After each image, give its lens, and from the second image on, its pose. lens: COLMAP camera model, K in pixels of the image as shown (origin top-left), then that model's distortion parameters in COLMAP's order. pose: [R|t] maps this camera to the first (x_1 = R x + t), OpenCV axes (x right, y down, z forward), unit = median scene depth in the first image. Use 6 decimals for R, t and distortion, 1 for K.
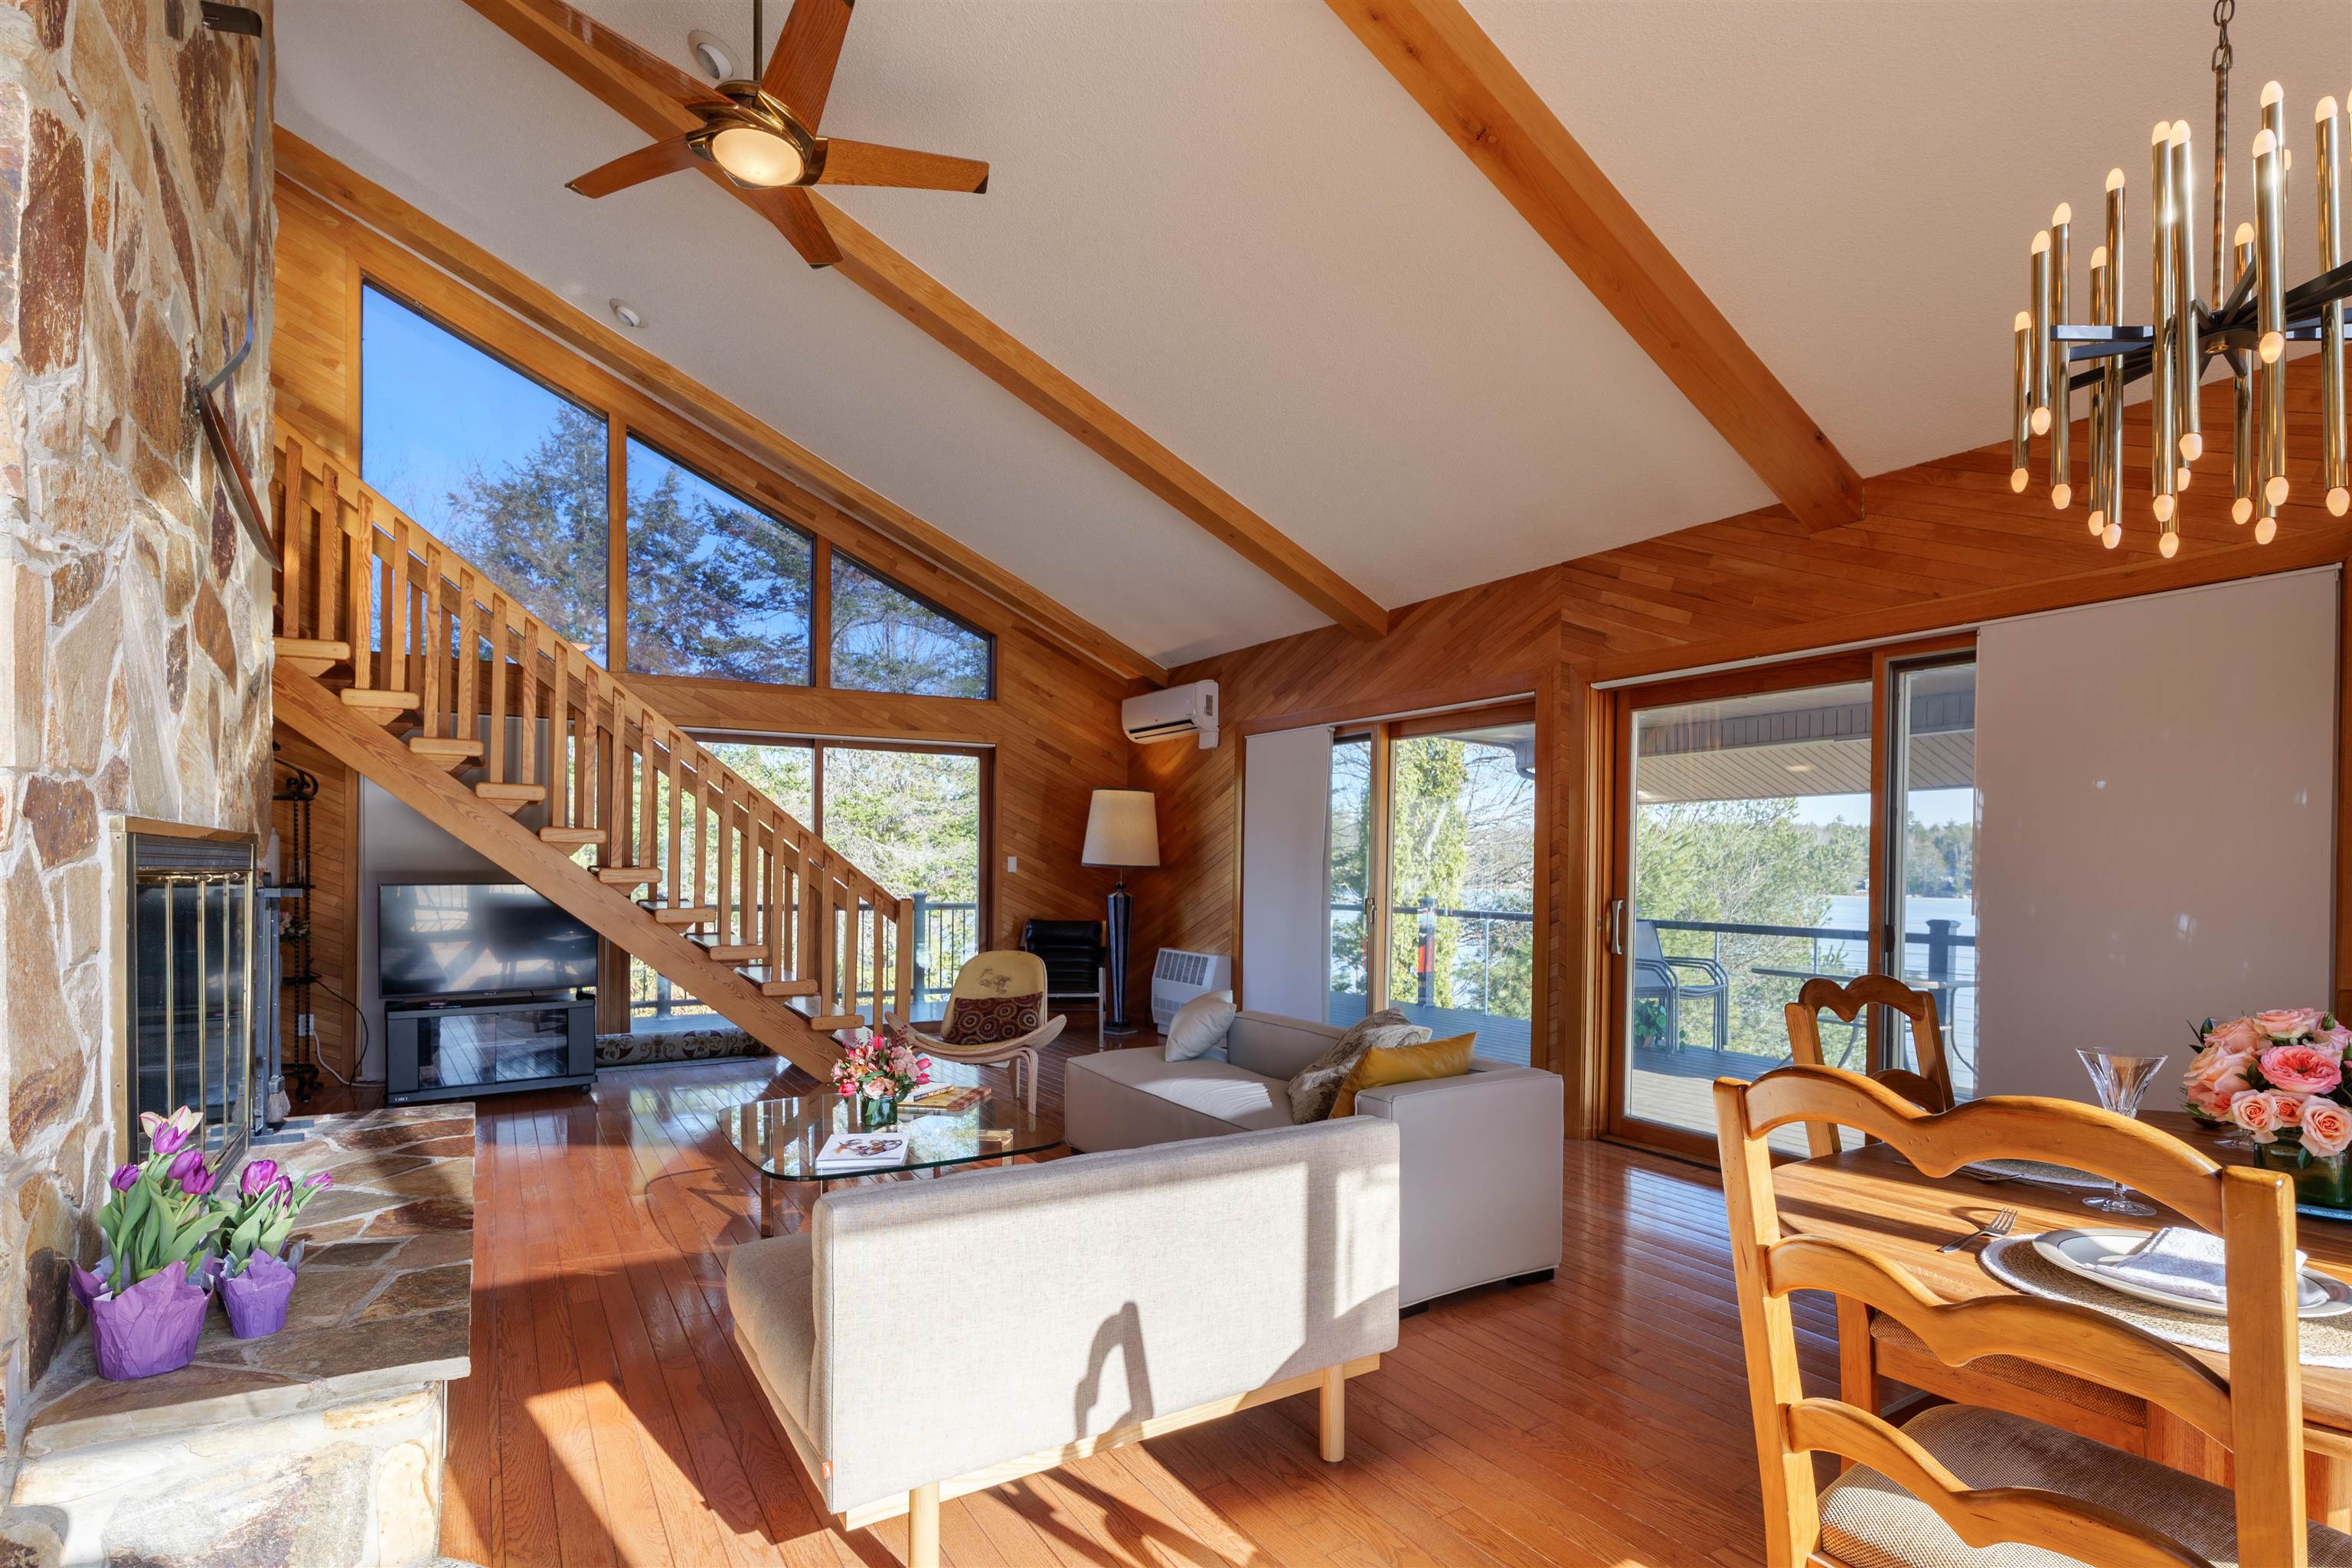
lens RADIAL K [[1131.2, 0, 1170.5], [0, 1131.2, 877.4], [0, 0, 1]] dist [0.005883, 0.000295]
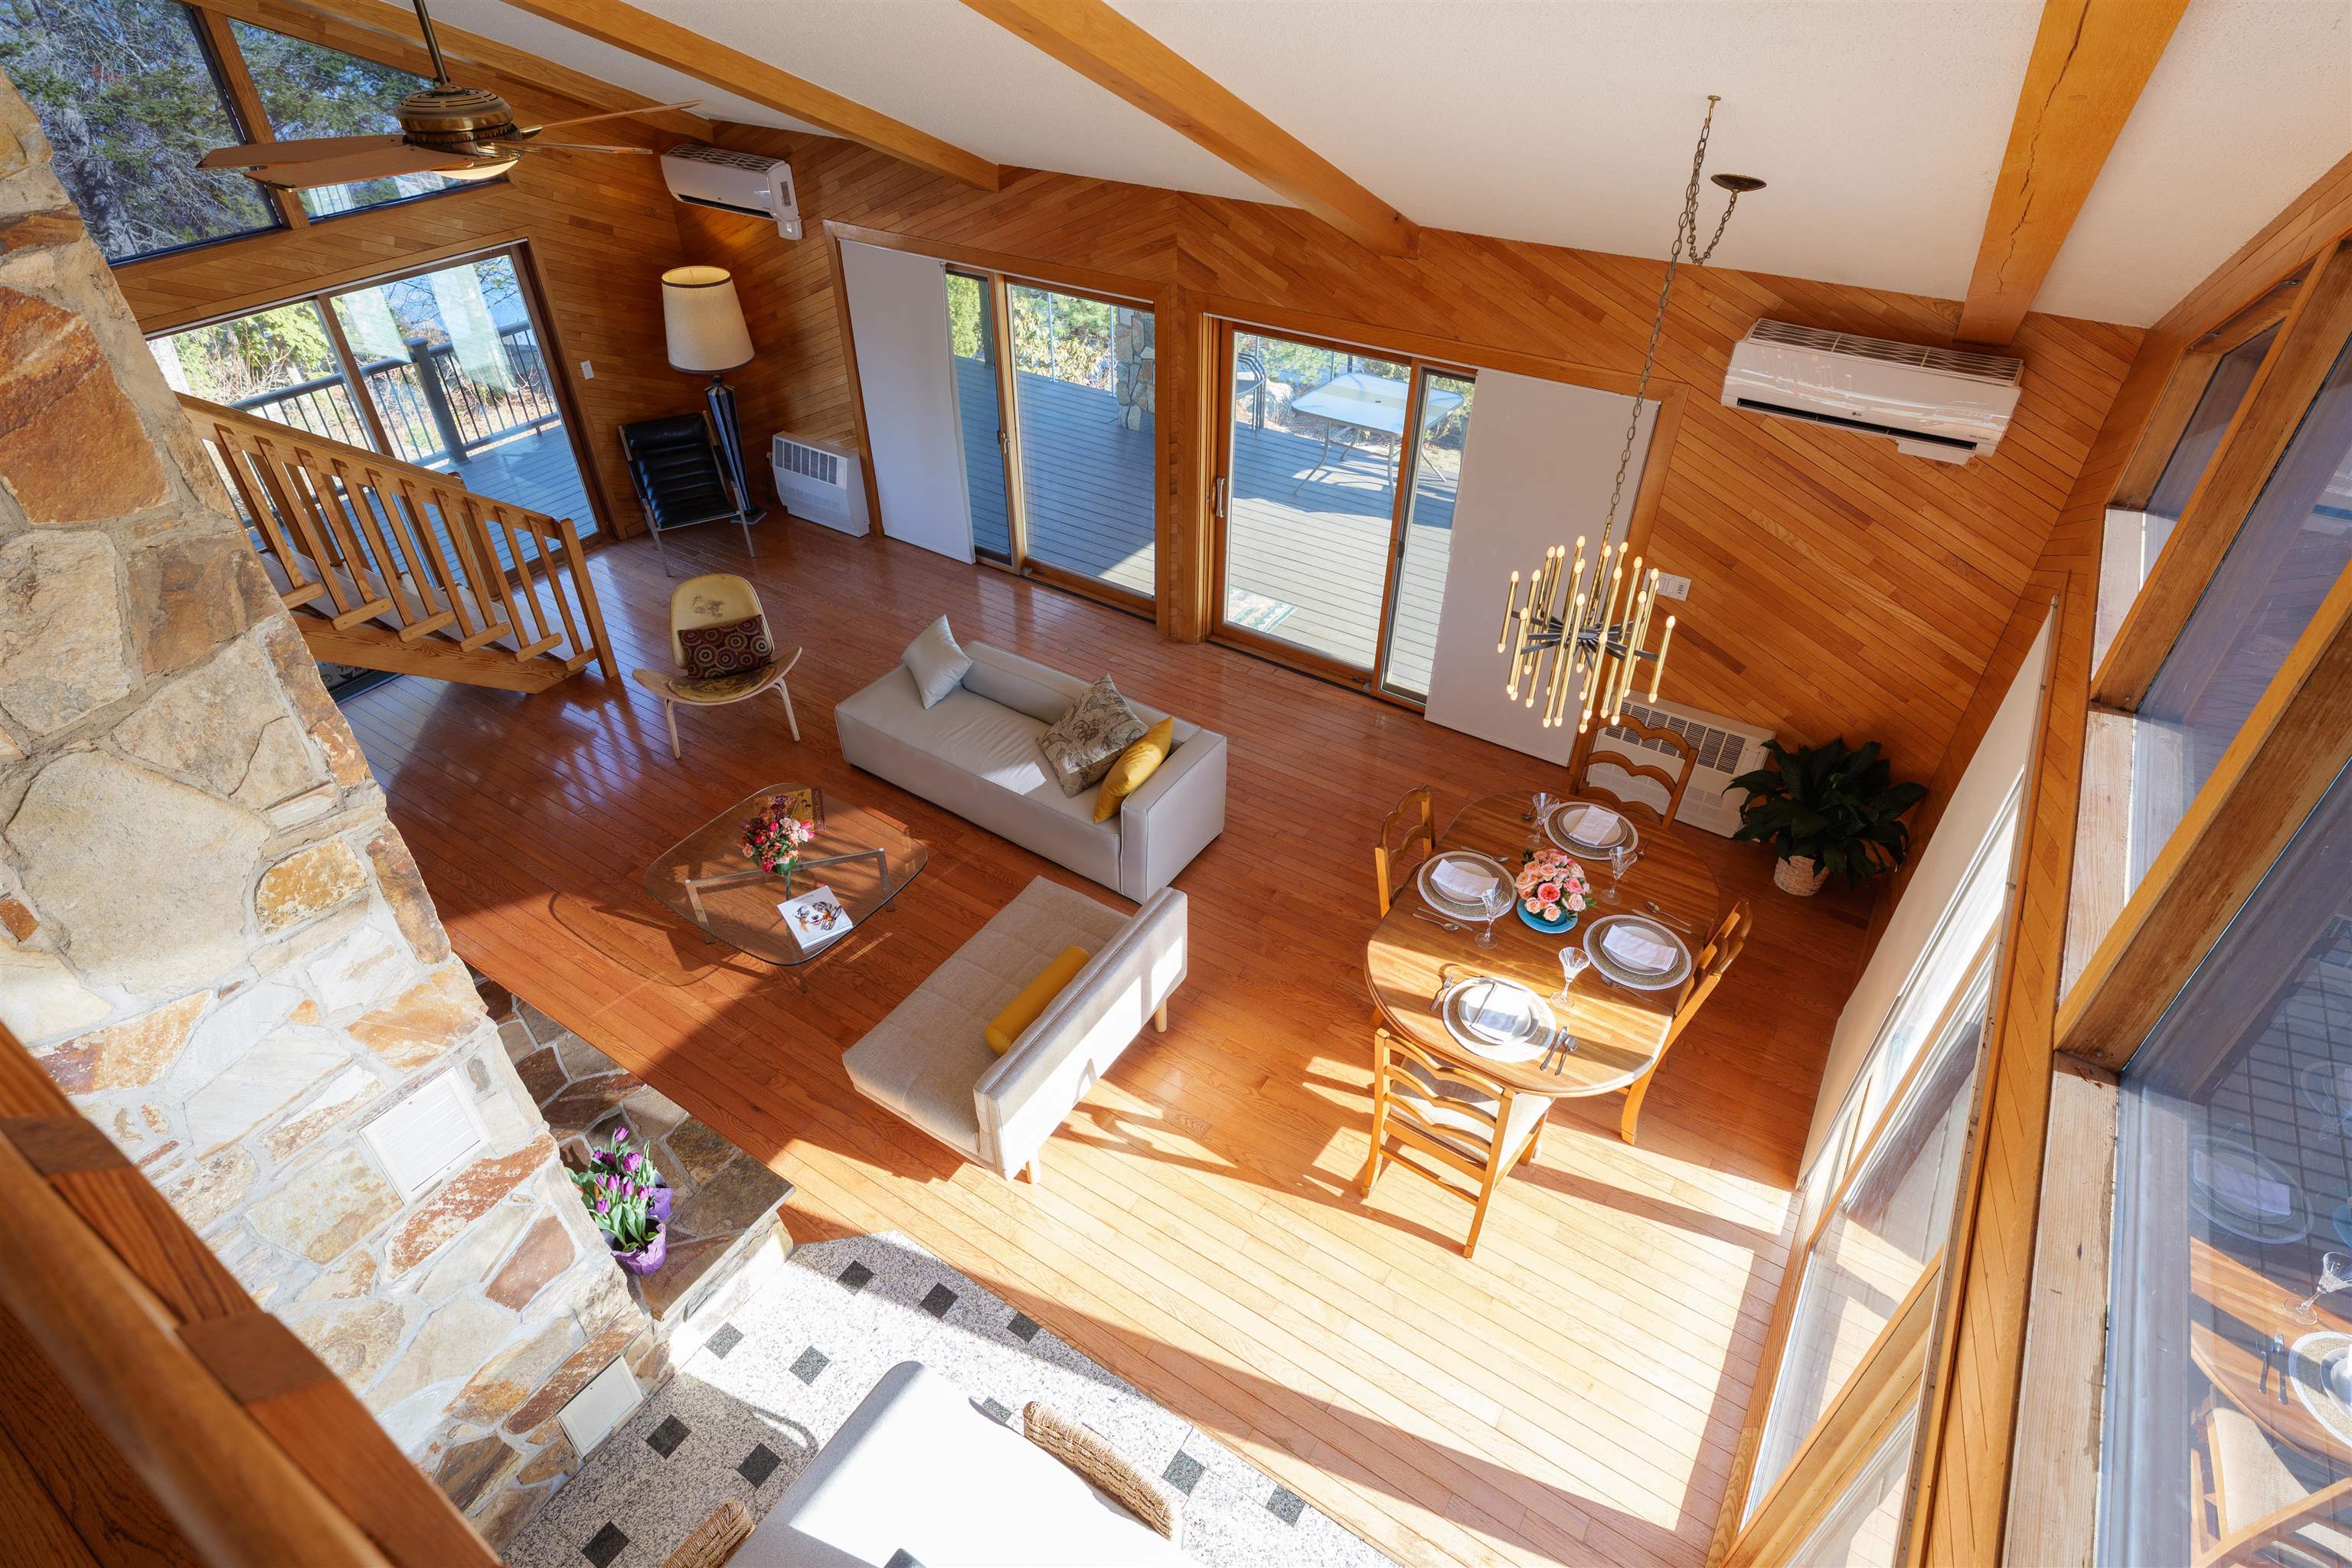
lens RADIAL K [[1209.8, 0, 1160.4], [0, 1209.8, 783.2], [0, 0, 1]] dist [0.006229, 0.000417]
pose [[0.906066, -0.273699, 0.322696, -0.148818], [0.020680, 0.790362, 0.612291, -0.396307], [-0.422630, -0.548103, 0.721781, -0.111144]]
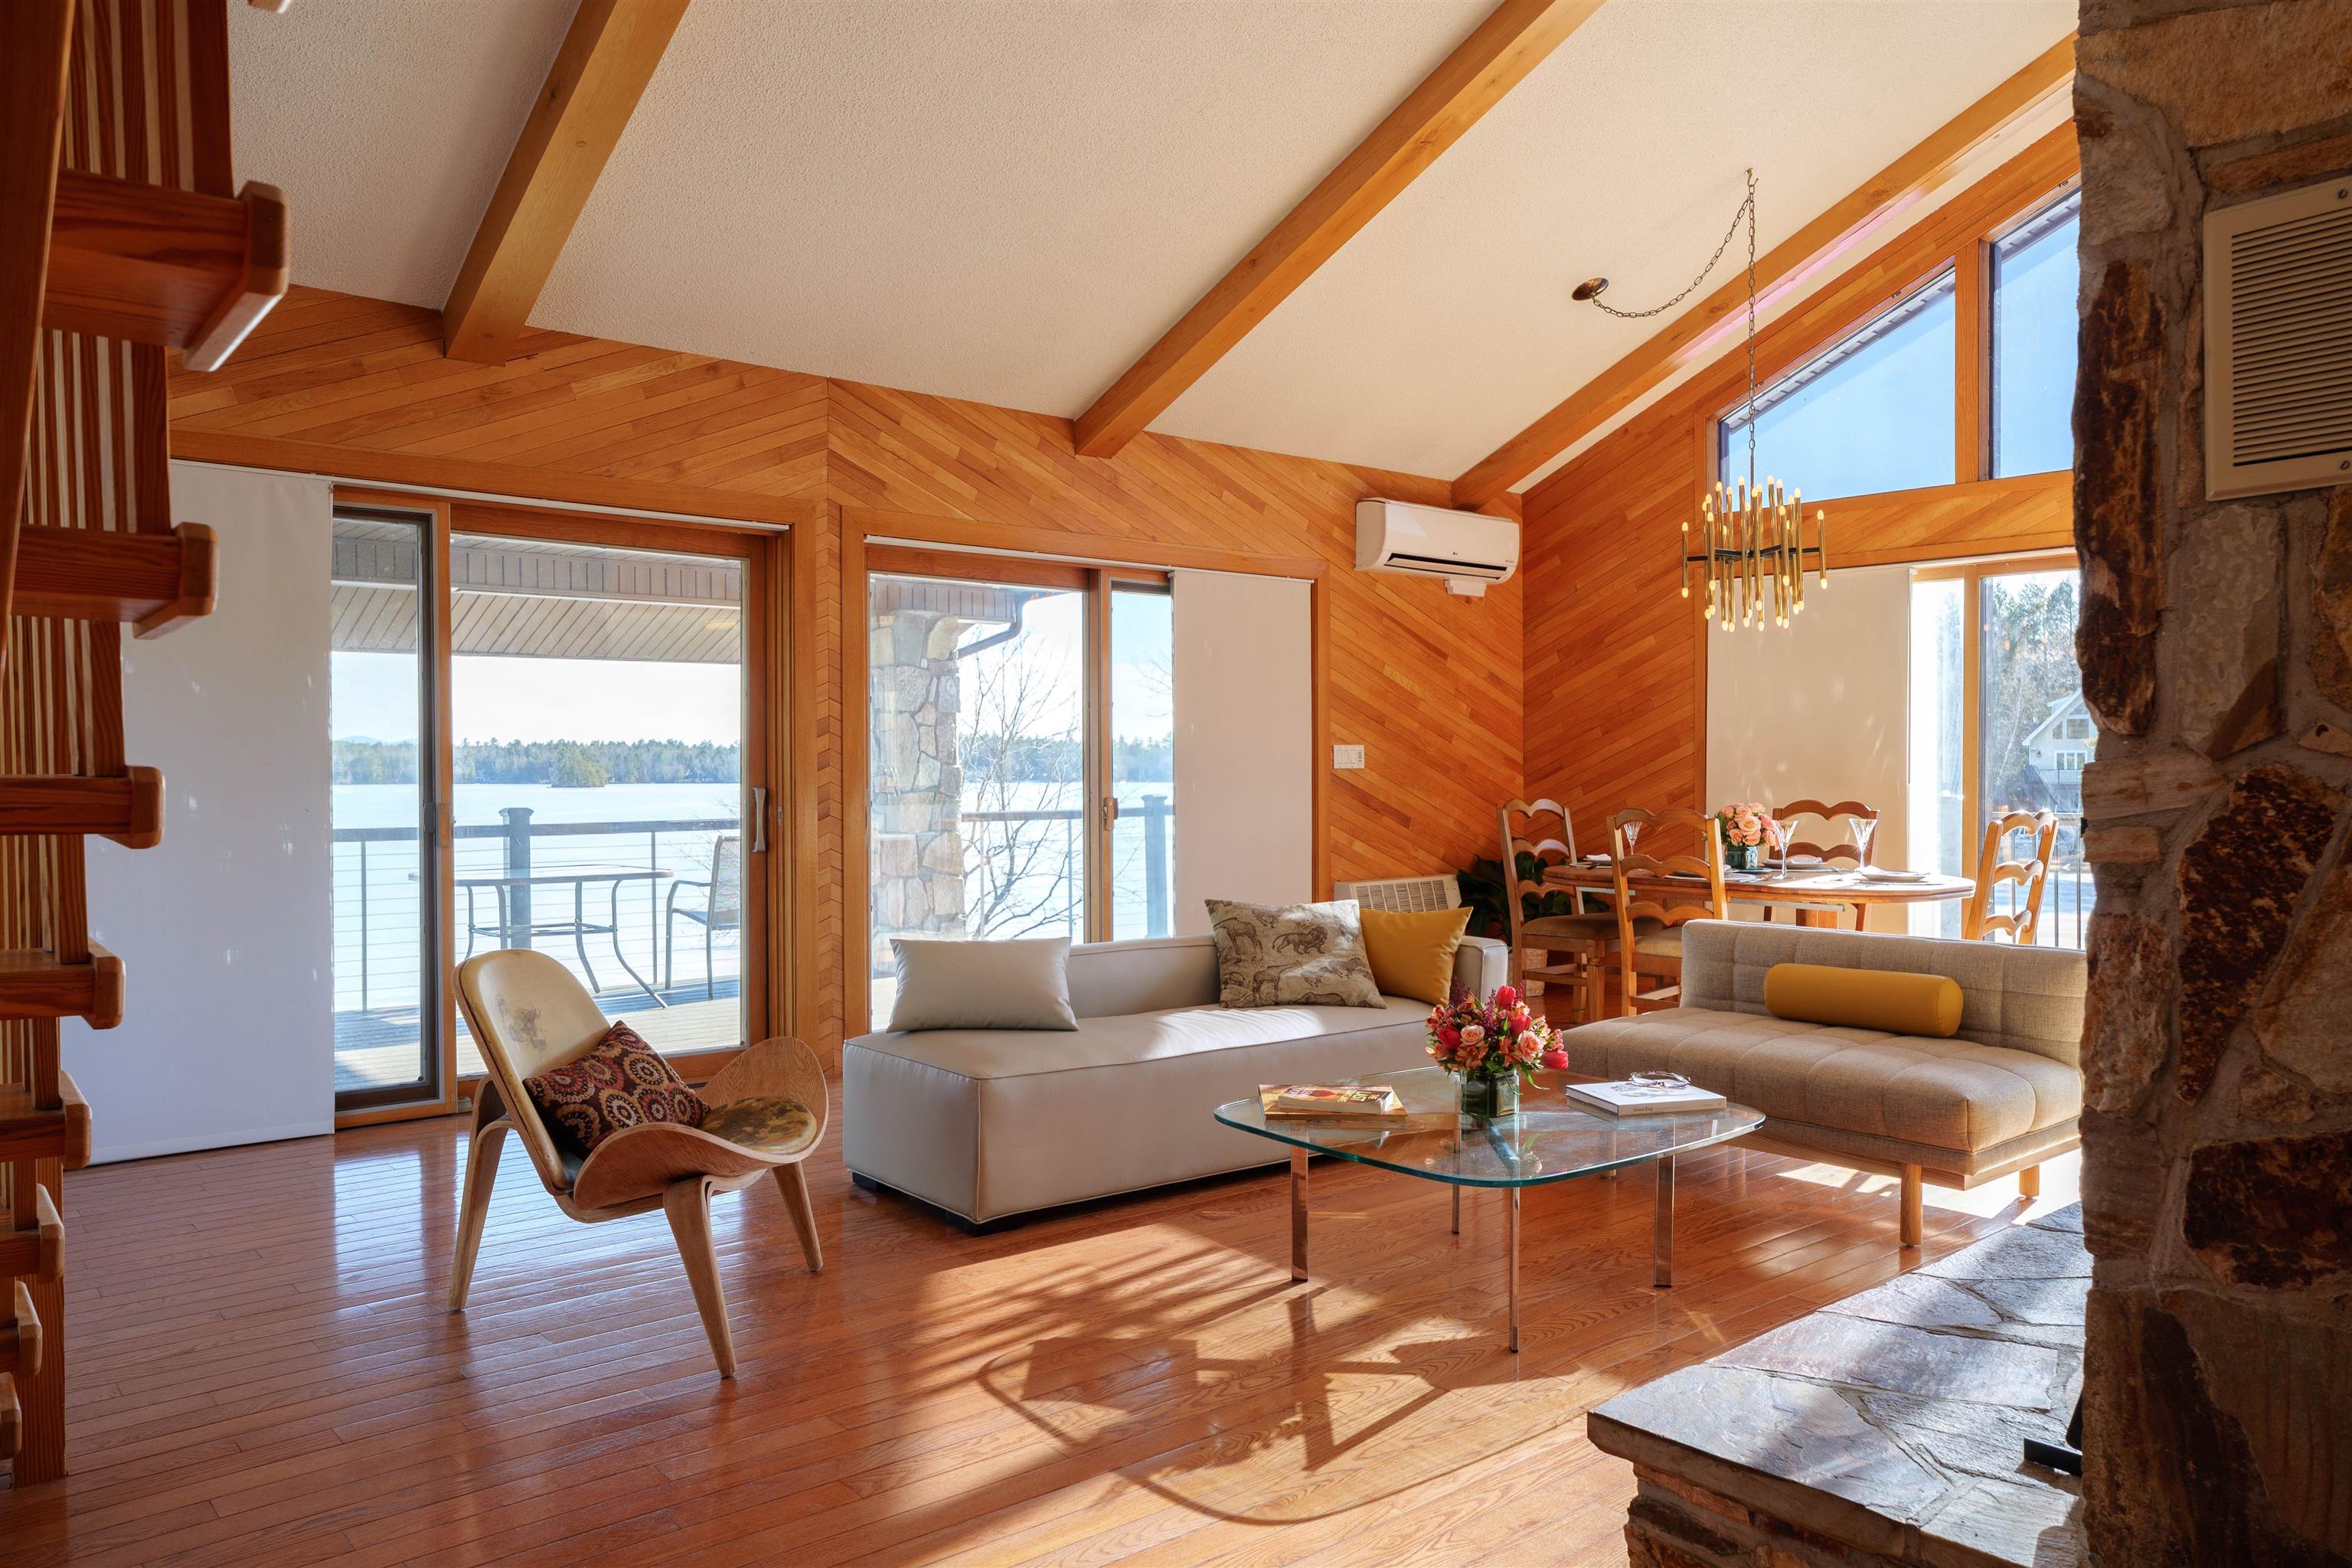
lens RADIAL K [[1631.7, 0, 1175.2], [0, 1631.7, 780.7], [0, 0, 1]] dist [-0.004666, -0.000509]
pose [[-0.152656, -0.027318, 0.987902, -0.619101], [0.004321, 0.999590, 0.028308, -0.016075], [-0.988270, 0.008590, -0.152476, 0.684645]]
